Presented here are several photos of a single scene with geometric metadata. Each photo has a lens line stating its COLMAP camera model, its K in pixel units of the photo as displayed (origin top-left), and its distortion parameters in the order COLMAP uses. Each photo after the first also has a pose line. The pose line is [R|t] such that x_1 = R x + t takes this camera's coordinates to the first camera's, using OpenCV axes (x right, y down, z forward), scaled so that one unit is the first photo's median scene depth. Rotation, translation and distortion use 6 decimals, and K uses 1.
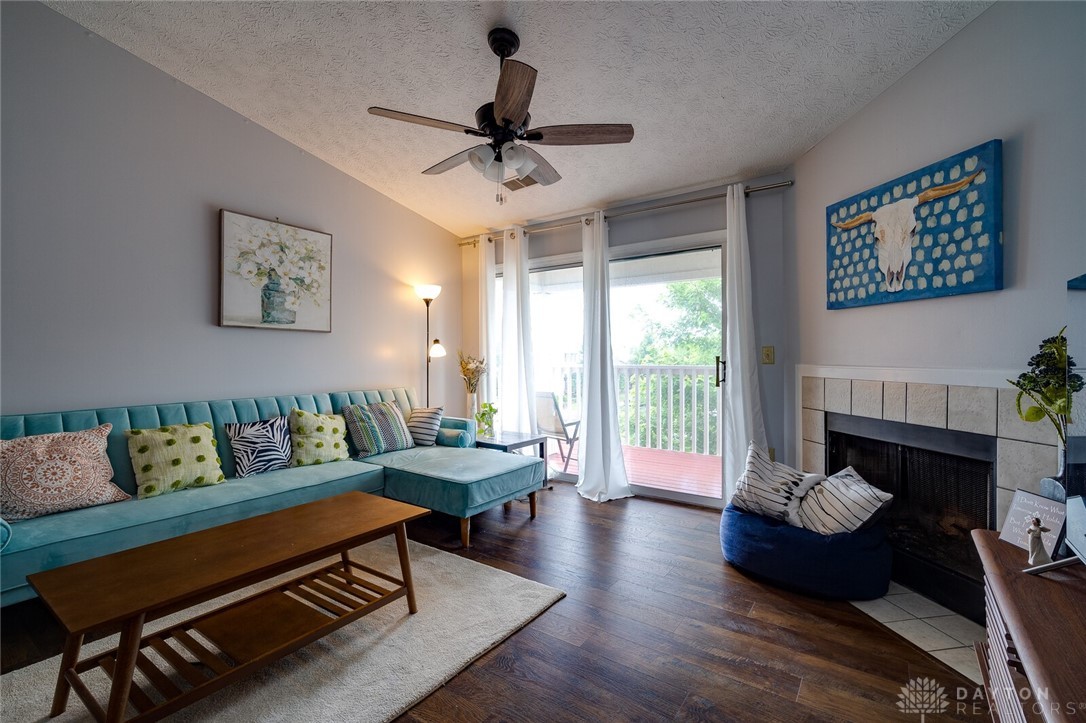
lens RADIAL K [[484.3, 0, 546.4], [0, 484.3, 356.7], [0, 0, 1]] dist [0.002498, -0.000004]
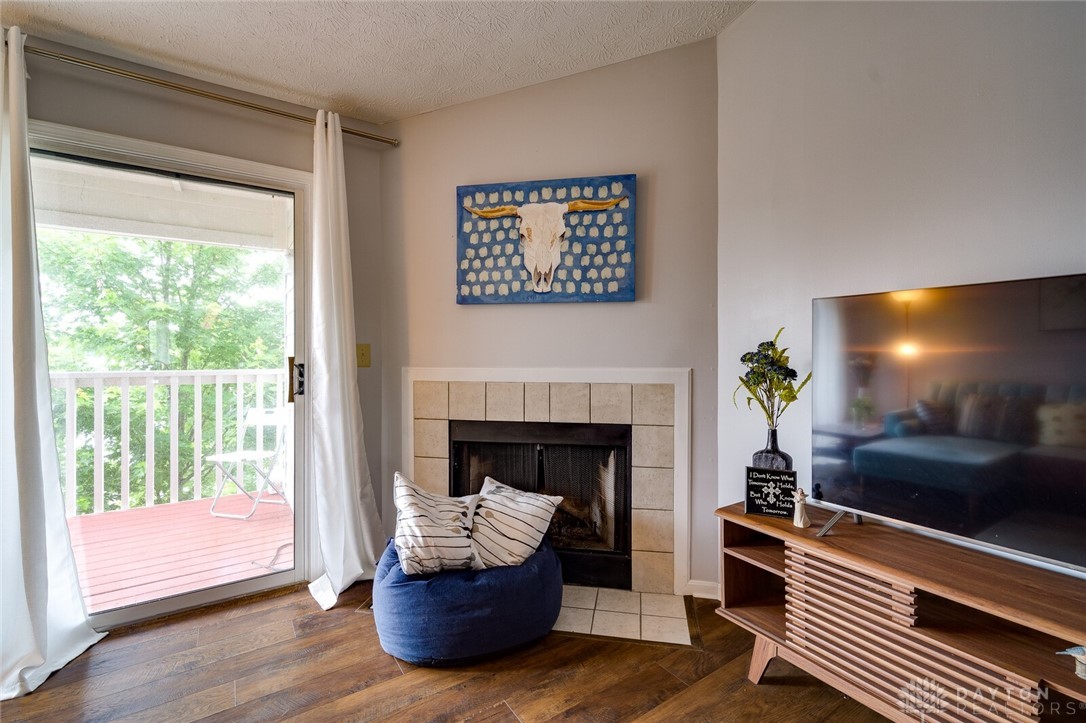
lens RADIAL K [[469.7, 0, 543.5], [0, 469.7, 354.6], [0, 0, 1]] dist [0.002071, 0.000074]
pose [[0.358248, 0.004045, 0.933618, -0.183630], [0.001128, 0.999988, -0.004765, -0.000929], [-0.933626, 0.002760, 0.358239, 0.643104]]
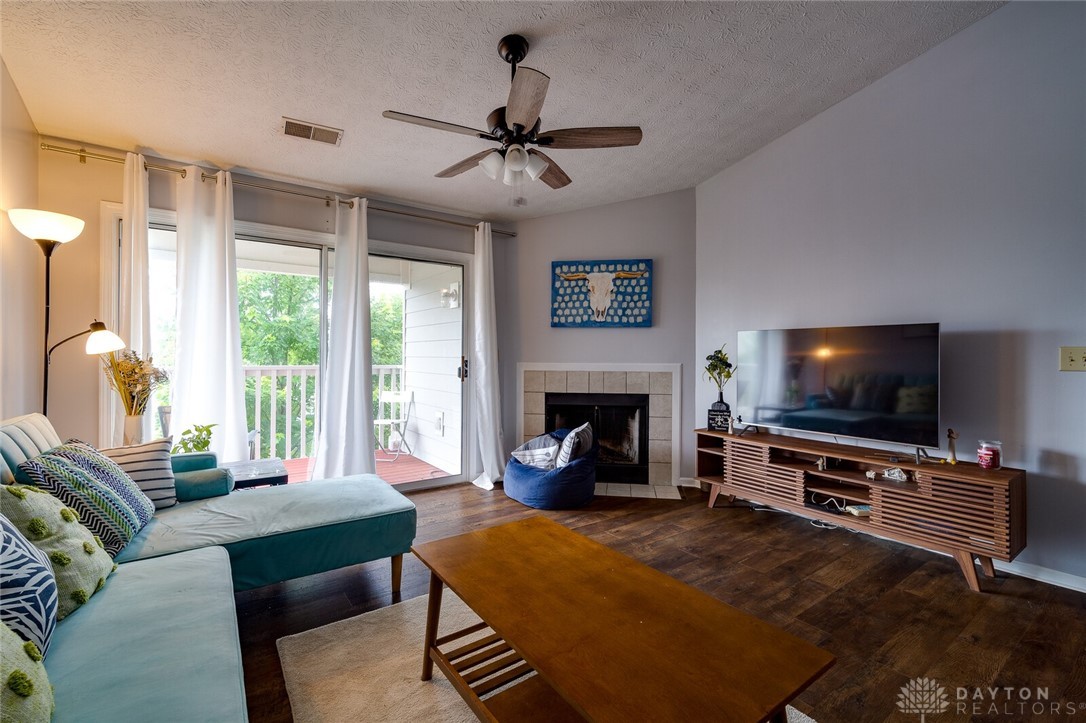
lens RADIAL K [[469.7, 0, 543.5], [0, 469.7, 354.6], [0, 0, 1]] dist [0.002071, 0.000074]
pose [[0.324198, 0.010220, 0.945934, -1.004697], [-0.004374, 0.999947, -0.009304, 0.007058], [-0.945979, -0.001121, 0.324225, 0.622991]]
